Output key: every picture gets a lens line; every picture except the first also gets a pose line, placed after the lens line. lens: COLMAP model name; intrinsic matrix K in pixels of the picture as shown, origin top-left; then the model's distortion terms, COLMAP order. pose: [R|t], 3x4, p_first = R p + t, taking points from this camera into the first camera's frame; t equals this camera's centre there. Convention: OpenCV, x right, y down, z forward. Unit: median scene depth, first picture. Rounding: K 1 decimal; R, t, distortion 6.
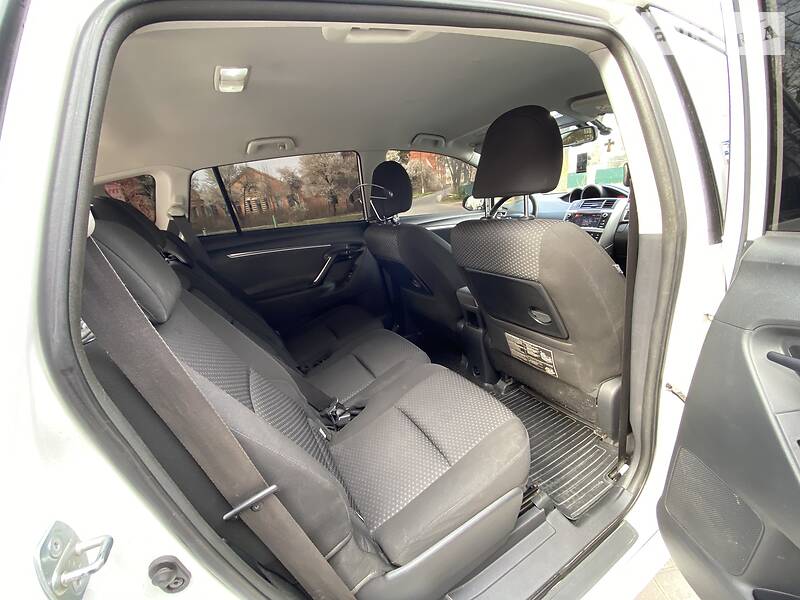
lens RADIAL K [[322.7, 0, 396.6], [0, 322.7, 302.0], [0, 0, 1]] dist [0.021797, -0.021104]
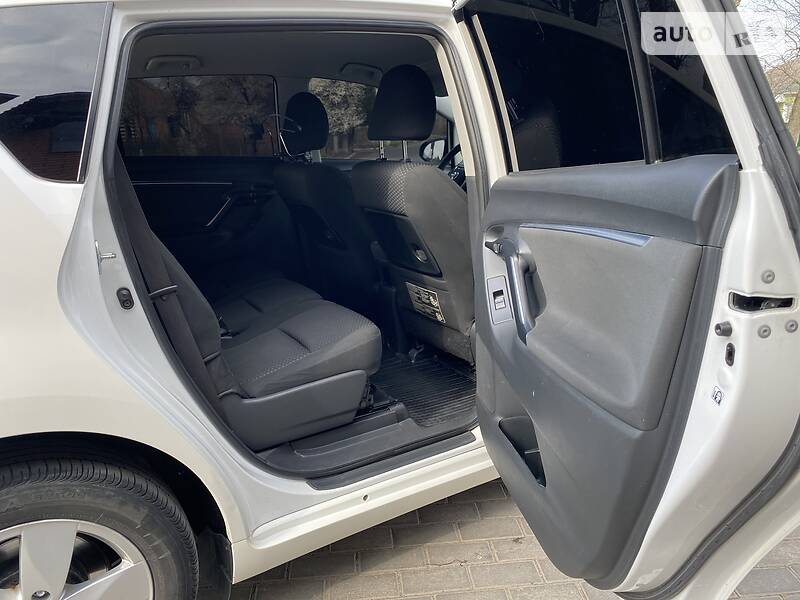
lens RADIAL K [[630.0, 0, 402.7], [0, 630.0, 299.7], [0, 0, 1]] dist [-0.002624, -0.004203]
pose [[0.995124, 0.079552, 0.058303, 0.186194], [-0.075594, 0.994871, -0.067216, 0.228145], [-0.063351, 0.062481, 0.996034, -0.707749]]
